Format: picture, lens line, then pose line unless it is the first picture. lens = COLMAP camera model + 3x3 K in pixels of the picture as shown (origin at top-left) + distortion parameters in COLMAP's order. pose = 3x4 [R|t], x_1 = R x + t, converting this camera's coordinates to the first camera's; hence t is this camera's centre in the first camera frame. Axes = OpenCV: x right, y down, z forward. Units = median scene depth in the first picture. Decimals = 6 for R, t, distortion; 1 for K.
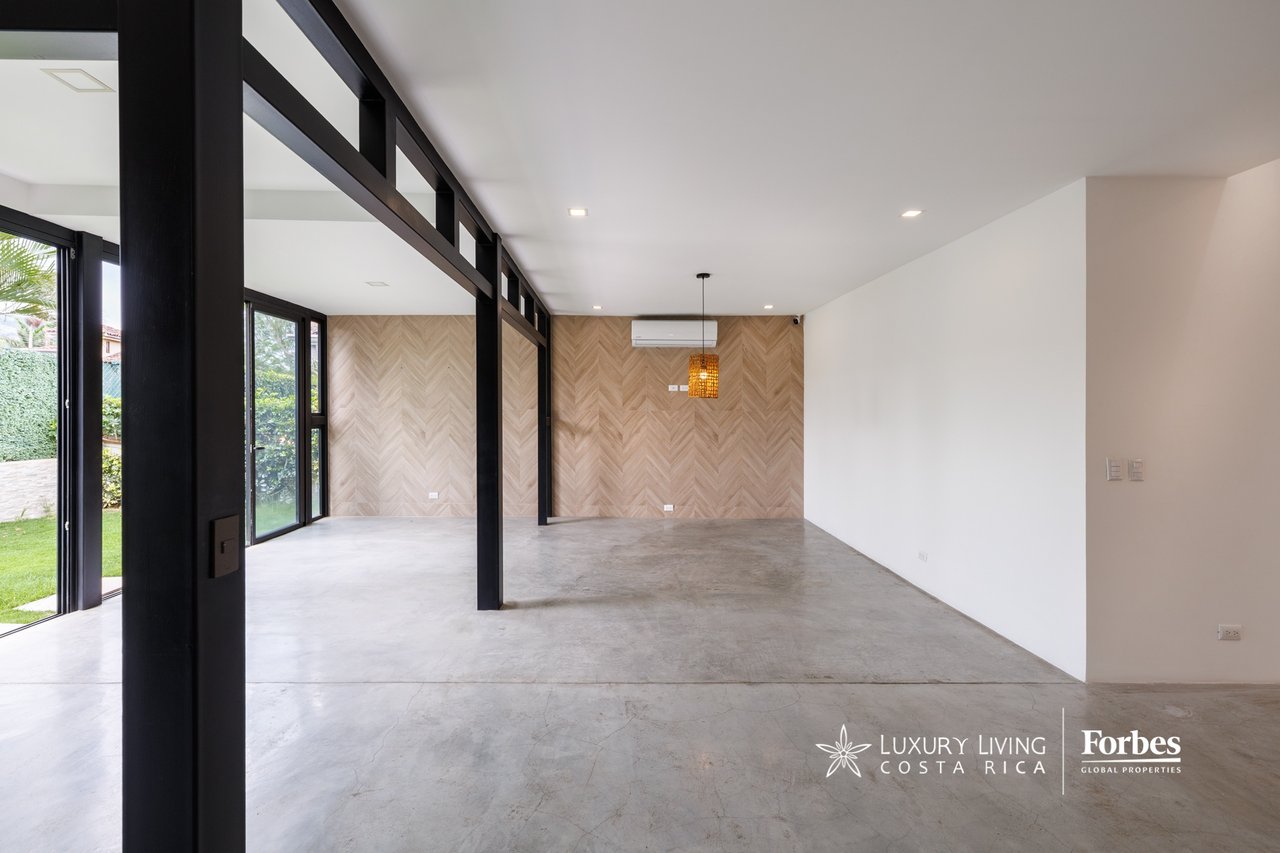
lens RADIAL K [[556.5, 0, 605.6], [0, 556.5, 414.2], [0, 0, 1]] dist [0.001015, -0.000108]
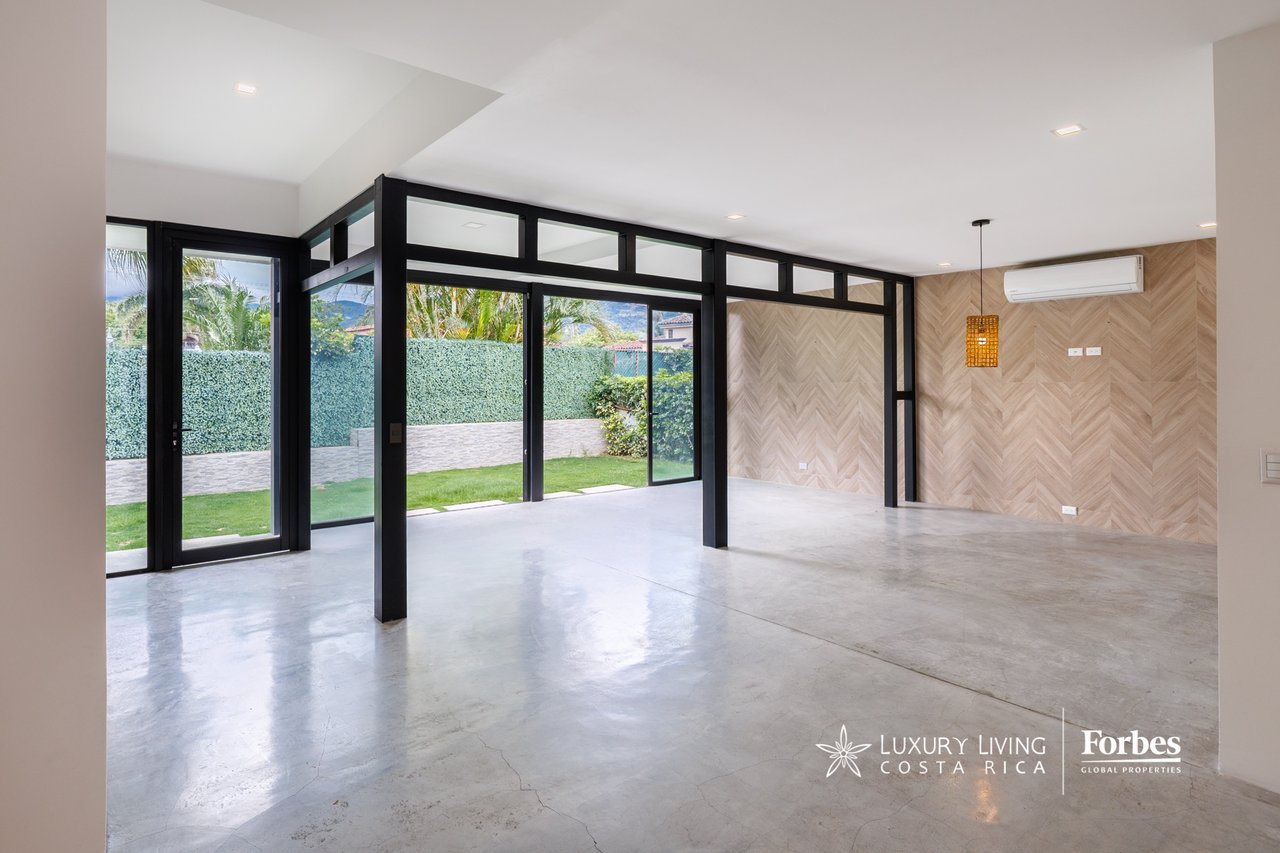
lens RADIAL K [[638.9, 0, 613.8], [0, 638.9, 380.2], [0, 0, 1]] dist [-0.000335, 0.000249]
pose [[0.637712, -0.012337, -0.770176, 0.389405], [0.002014, 0.999895, -0.014349, 0.002315], [0.770273, 0.007600, 0.637669, -0.033072]]
